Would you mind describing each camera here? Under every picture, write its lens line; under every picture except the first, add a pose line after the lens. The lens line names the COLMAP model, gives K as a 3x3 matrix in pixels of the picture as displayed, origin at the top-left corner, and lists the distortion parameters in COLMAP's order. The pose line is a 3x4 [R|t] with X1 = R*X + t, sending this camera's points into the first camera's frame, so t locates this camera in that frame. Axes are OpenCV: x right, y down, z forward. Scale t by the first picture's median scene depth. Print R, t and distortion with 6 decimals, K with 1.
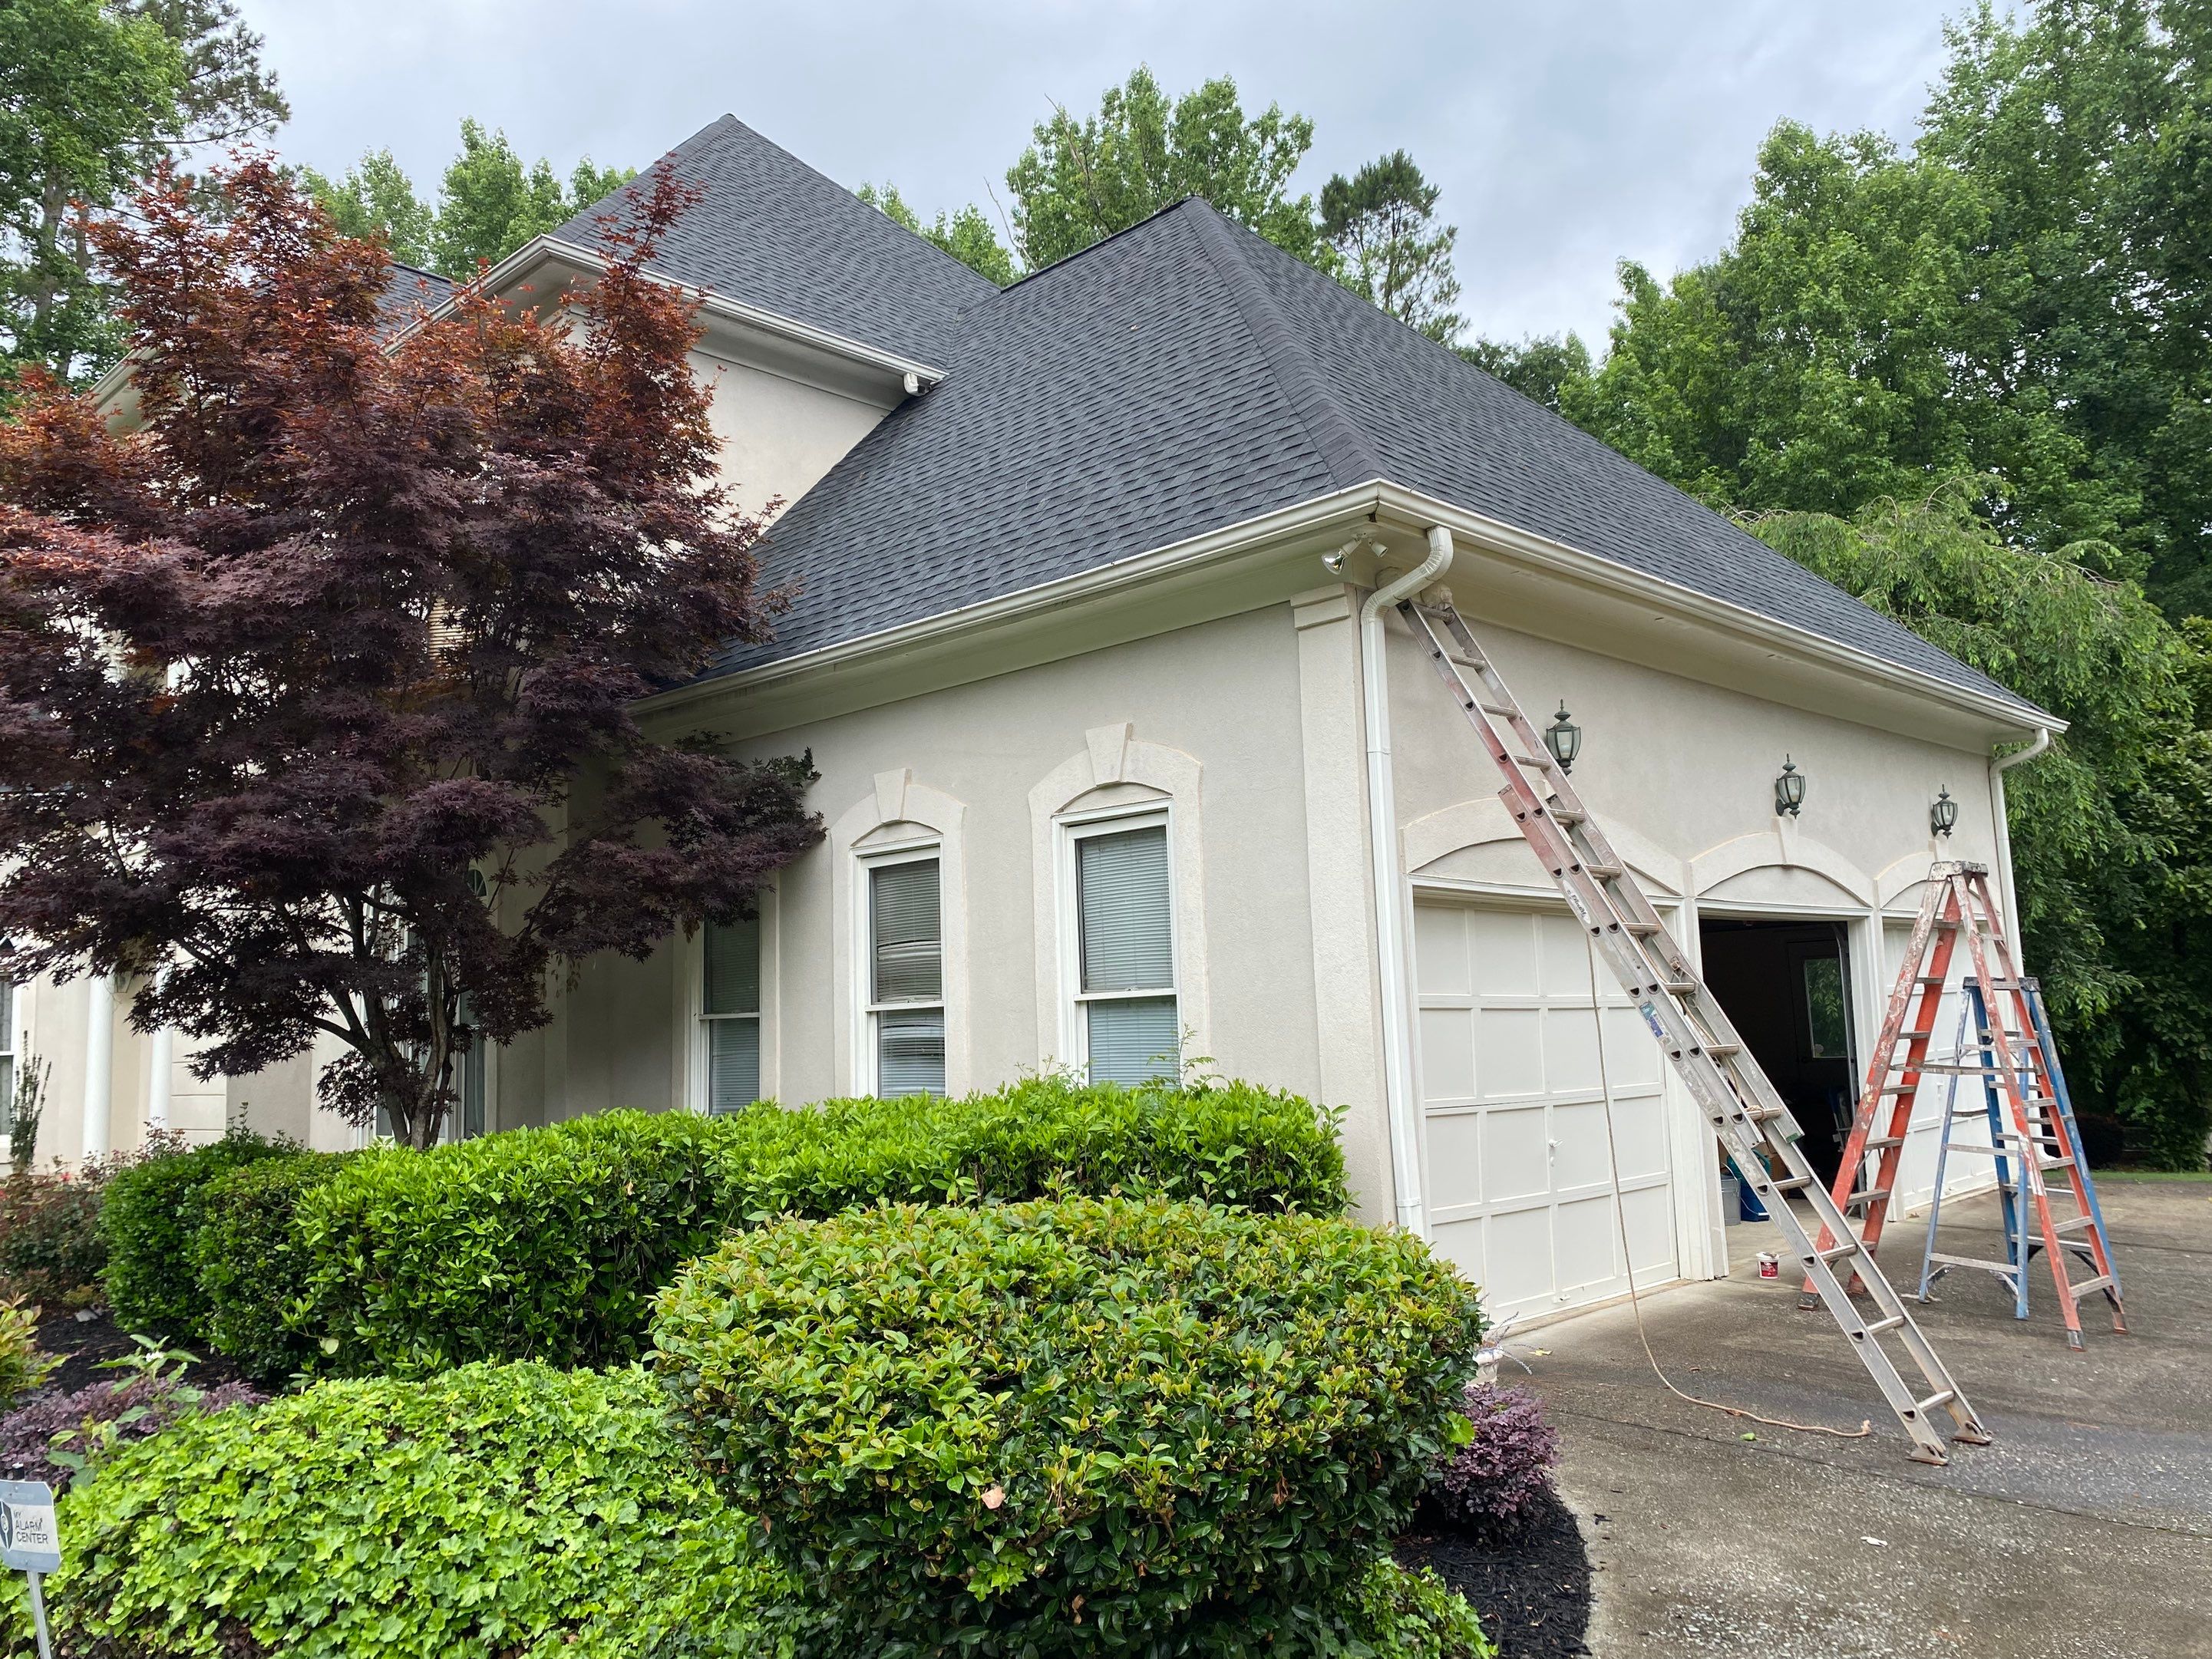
lens RADIAL K [[1662.6, 0, 1106.8], [0, 1662.6, 826.6], [0, 0, 1]] dist [0.010783, -0.009573]
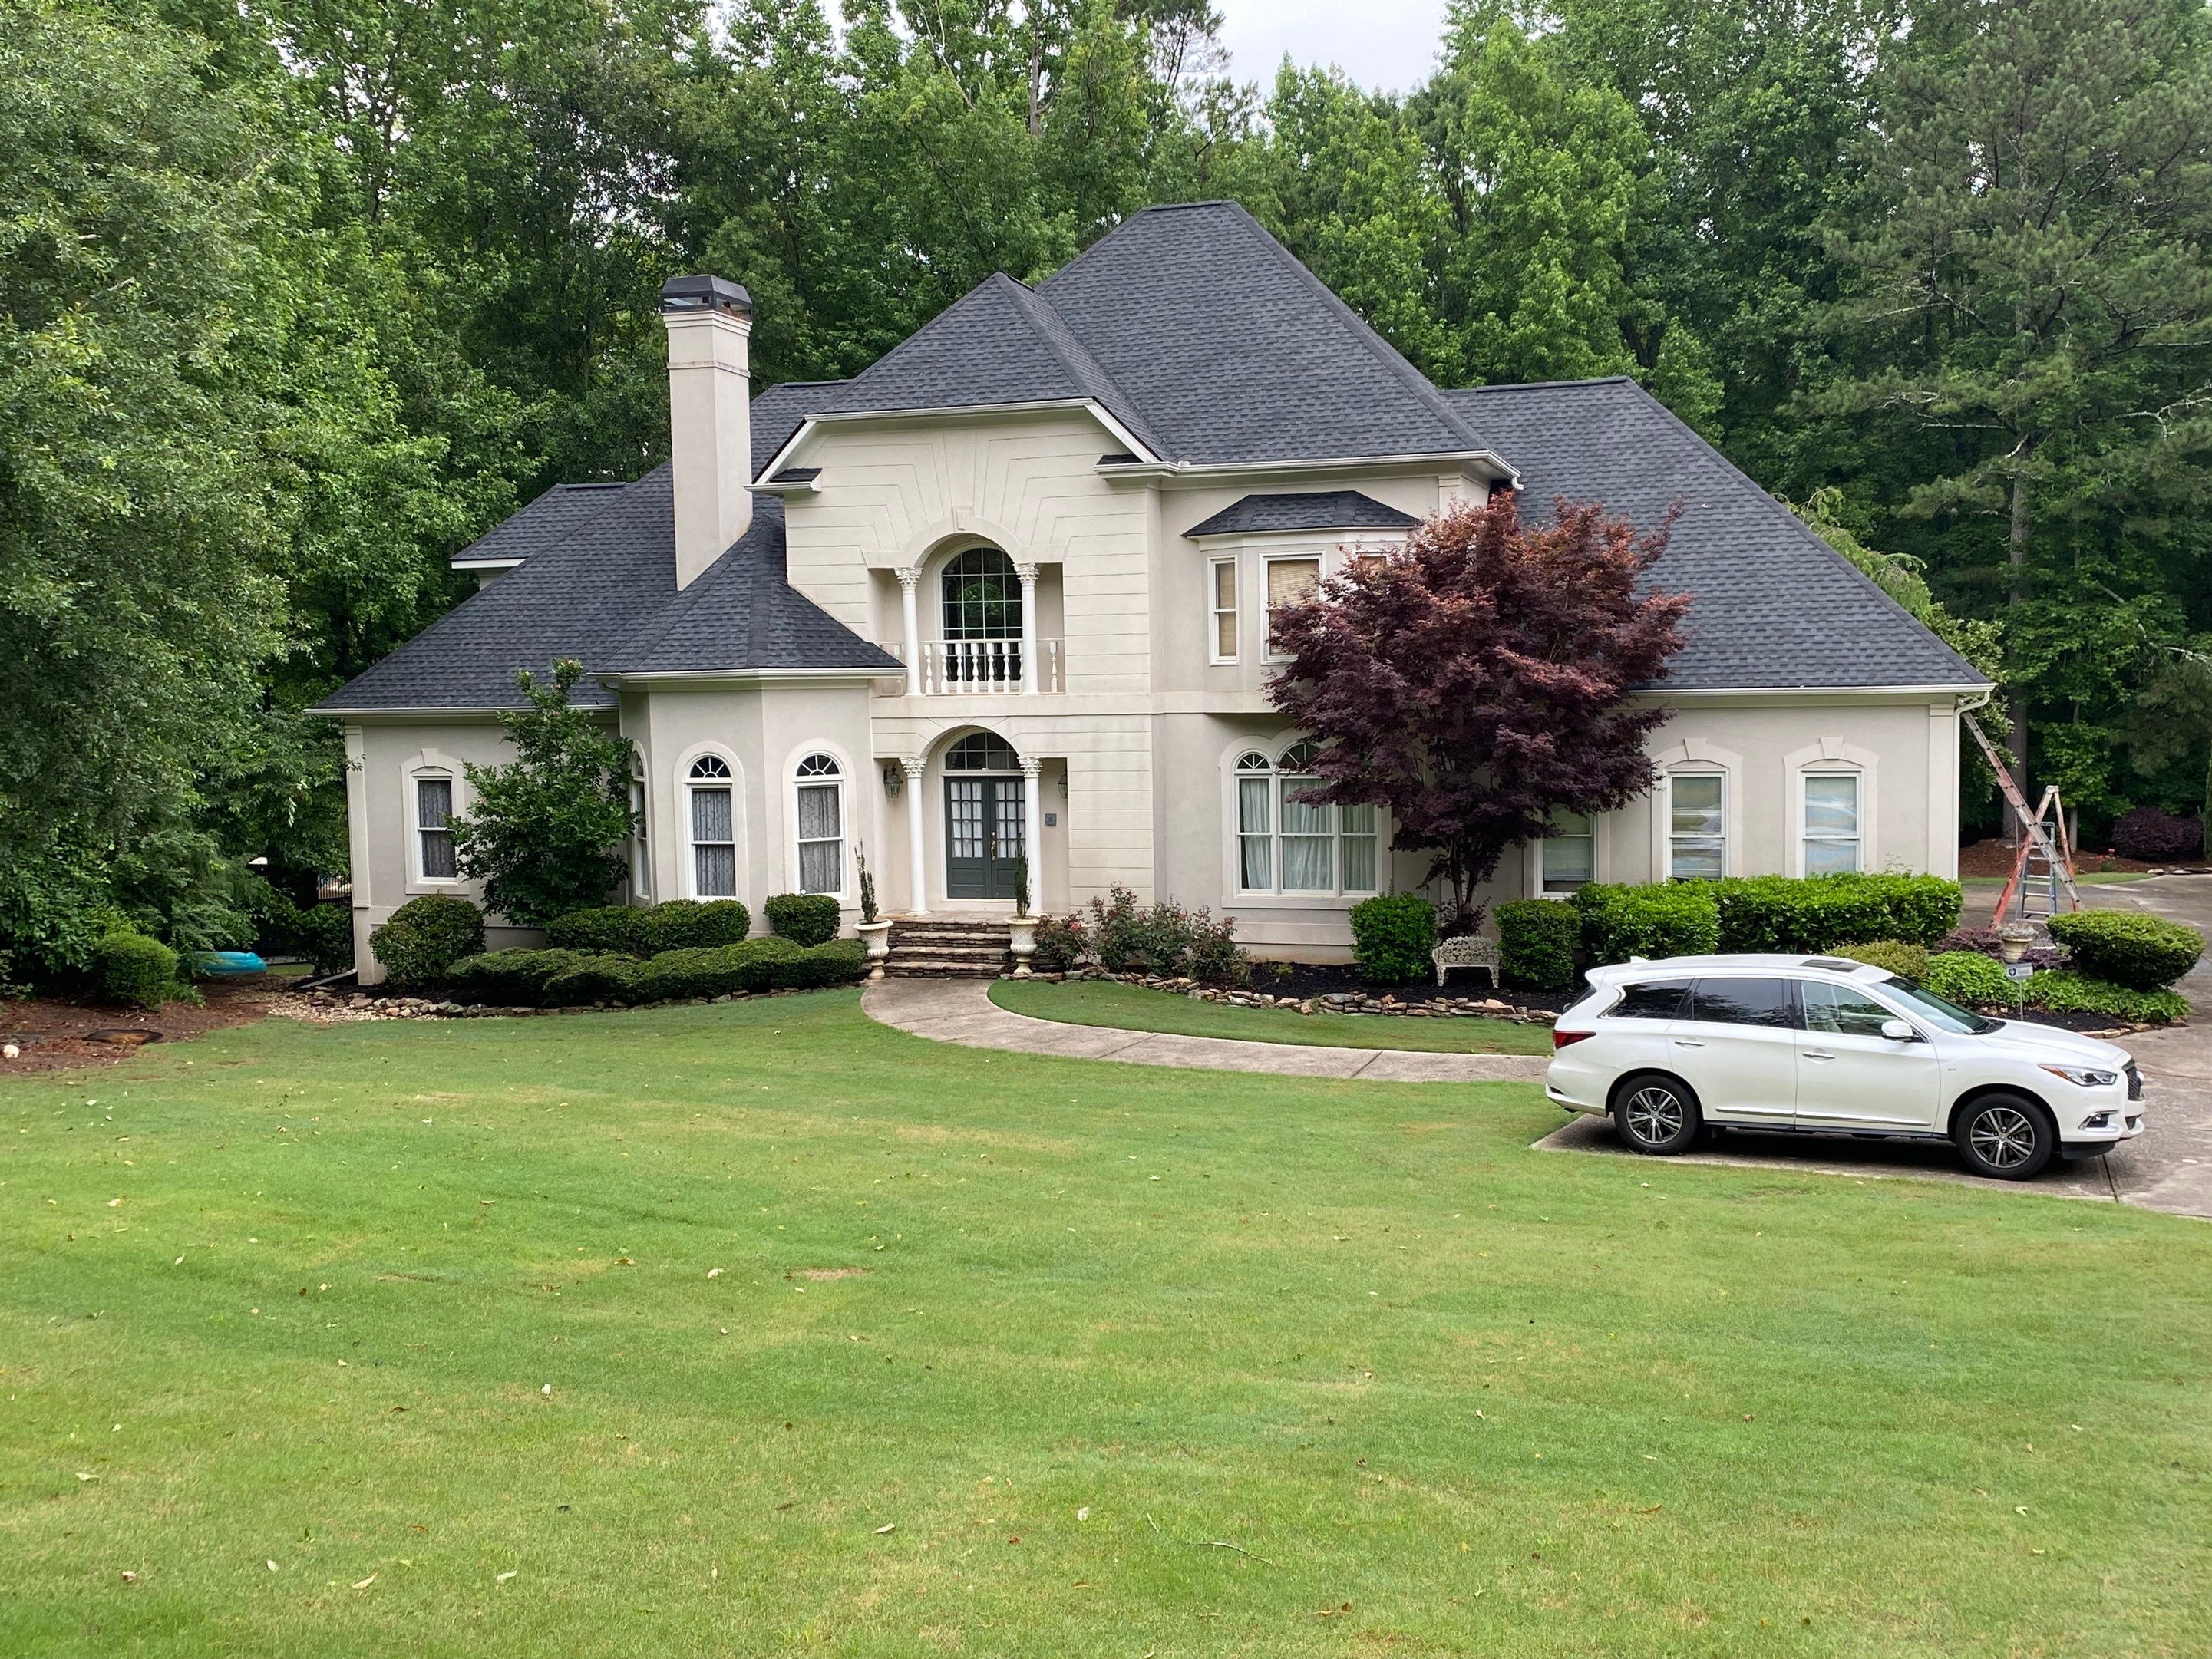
lens RADIAL K [[2085.8, 0, 1108.4], [0, 2085.8, 851.3], [0, 0, 1]] dist [0.003888, 0.000000]
pose [[0.892845, -0.020725, 0.449886, -2.176658], [-0.066954, 0.981732, 0.178101, -0.340926], [-0.445359, -0.189138, 0.875147, -1.226234]]
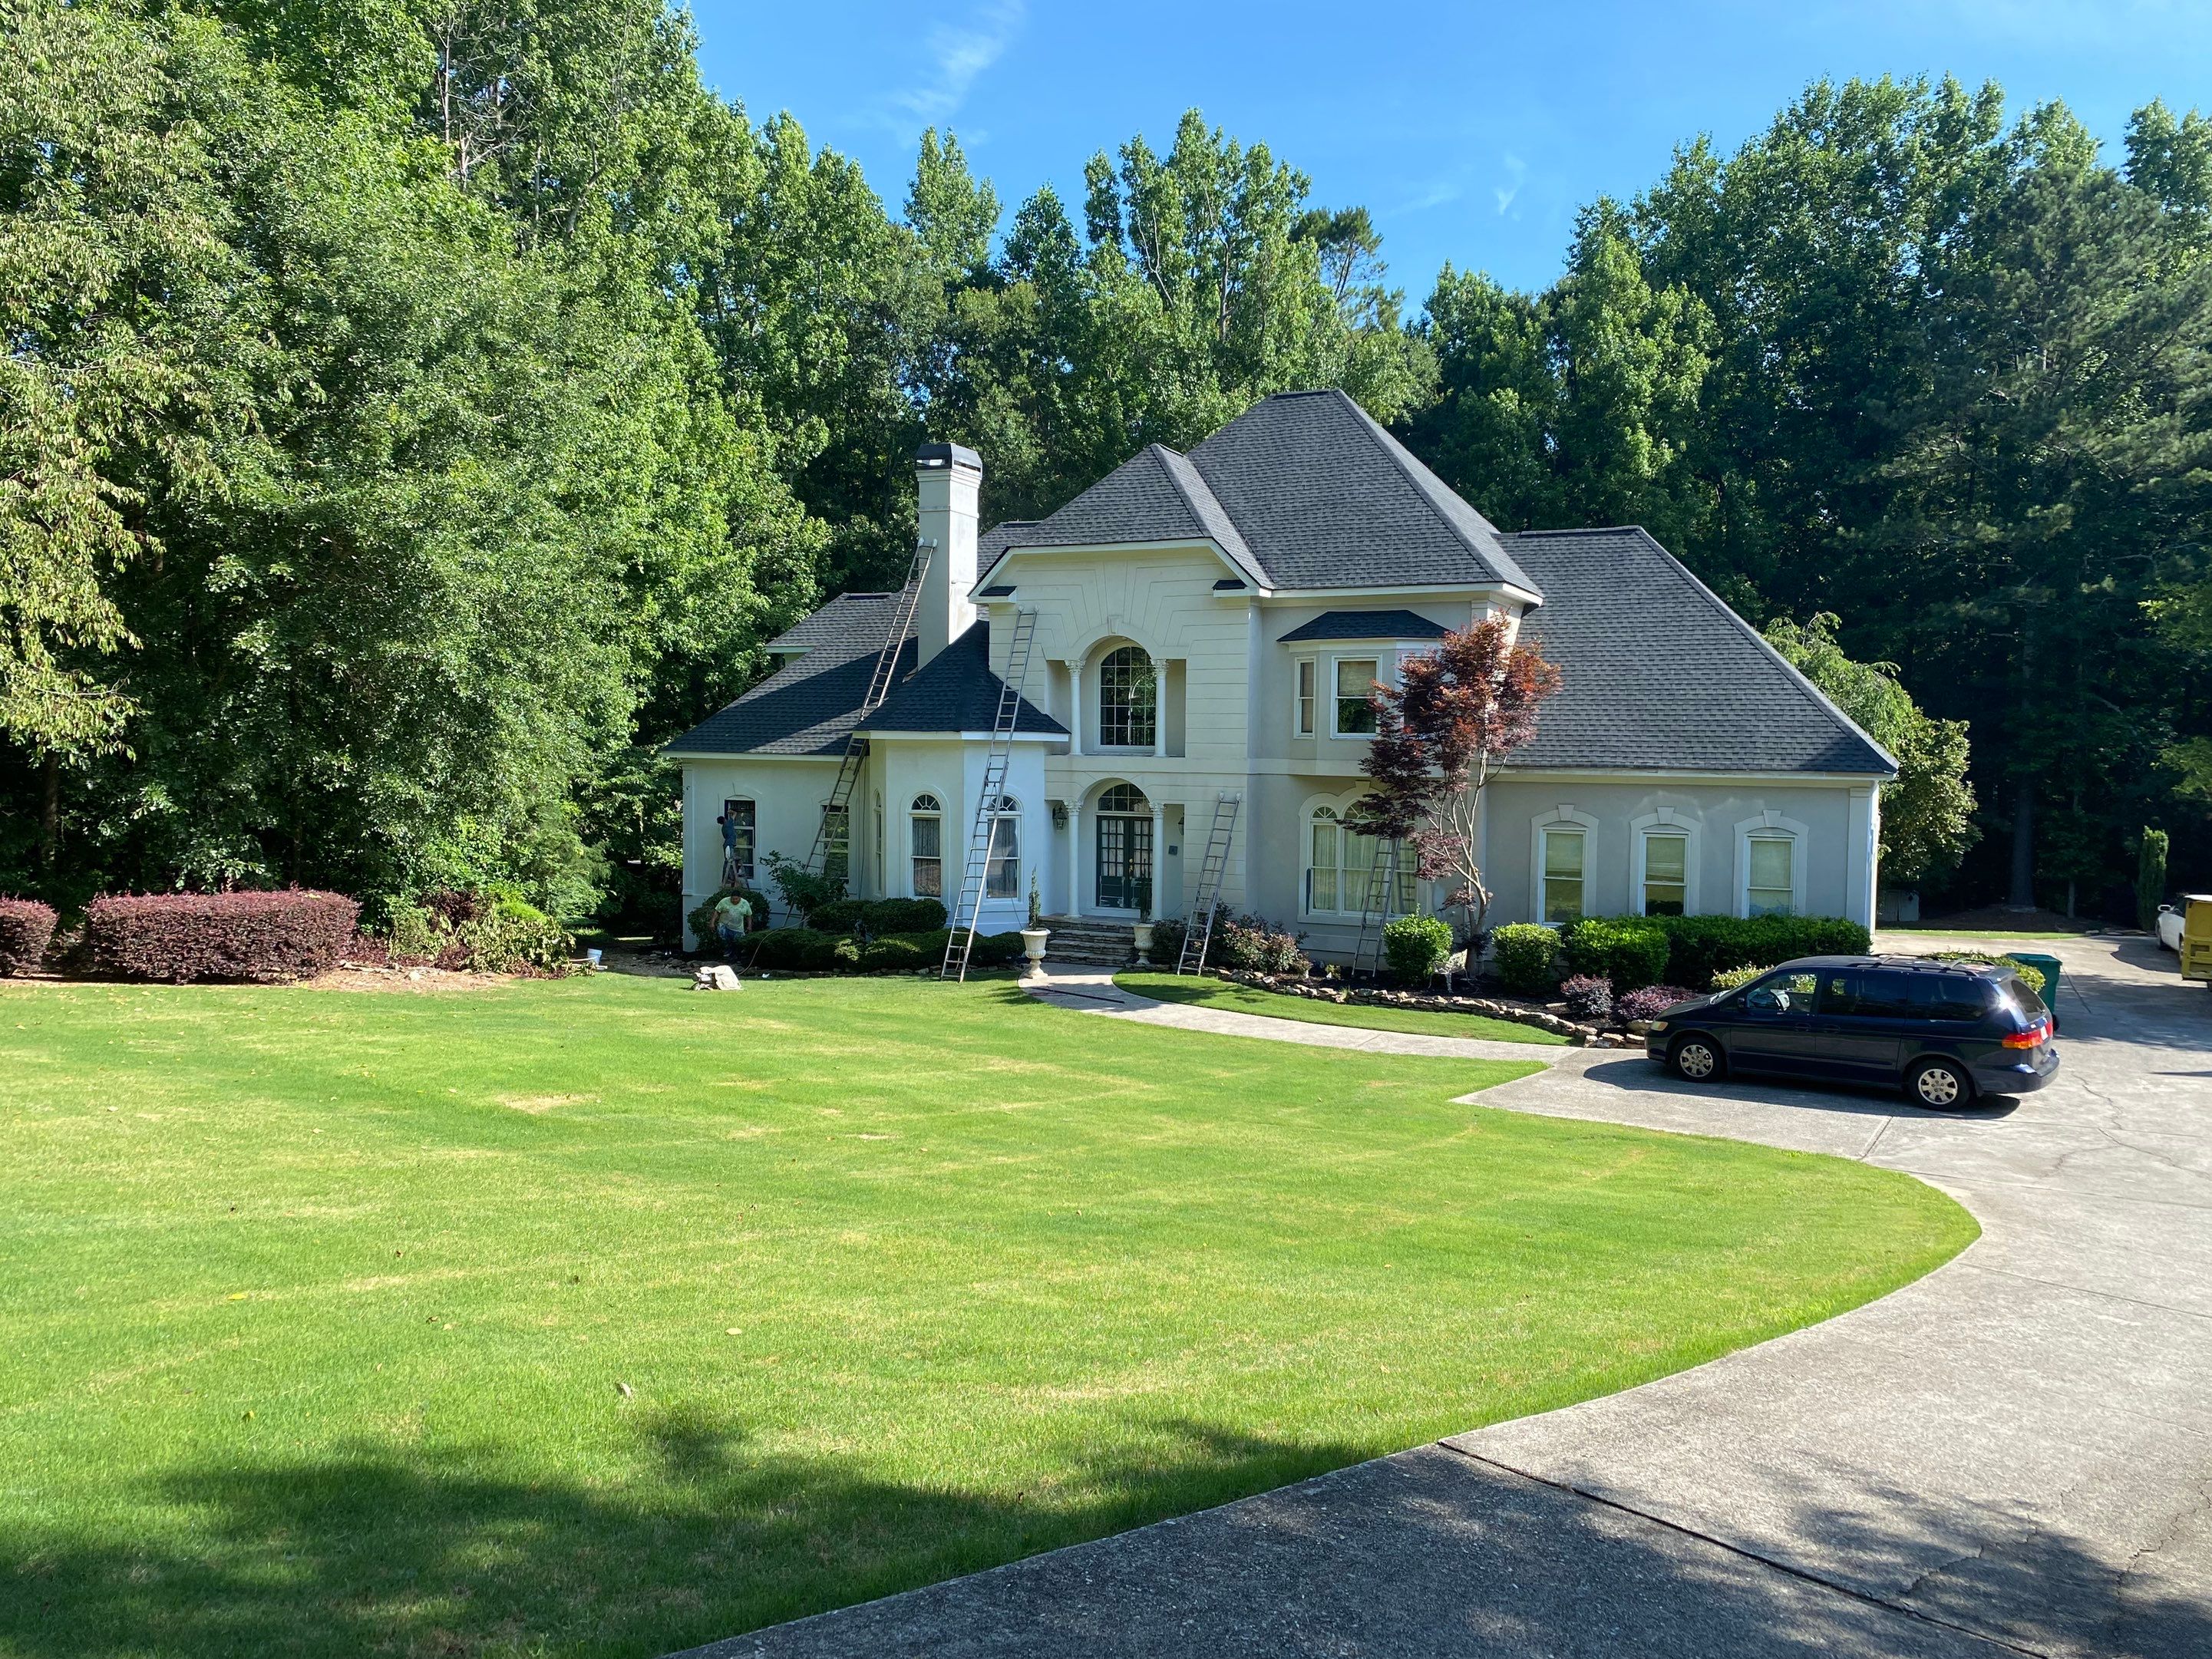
lens RADIAL K [[1662.6, 0, 1109.0], [0, 1662.6, 829.1], [0, 0, 1]] dist [0.010783, -0.009573]
pose [[0.943669, 0.027455, 0.329751, -2.064081], [-0.084295, 0.983619, 0.159339, -0.388940], [-0.319975, -0.178159, 0.930524, -1.508120]]
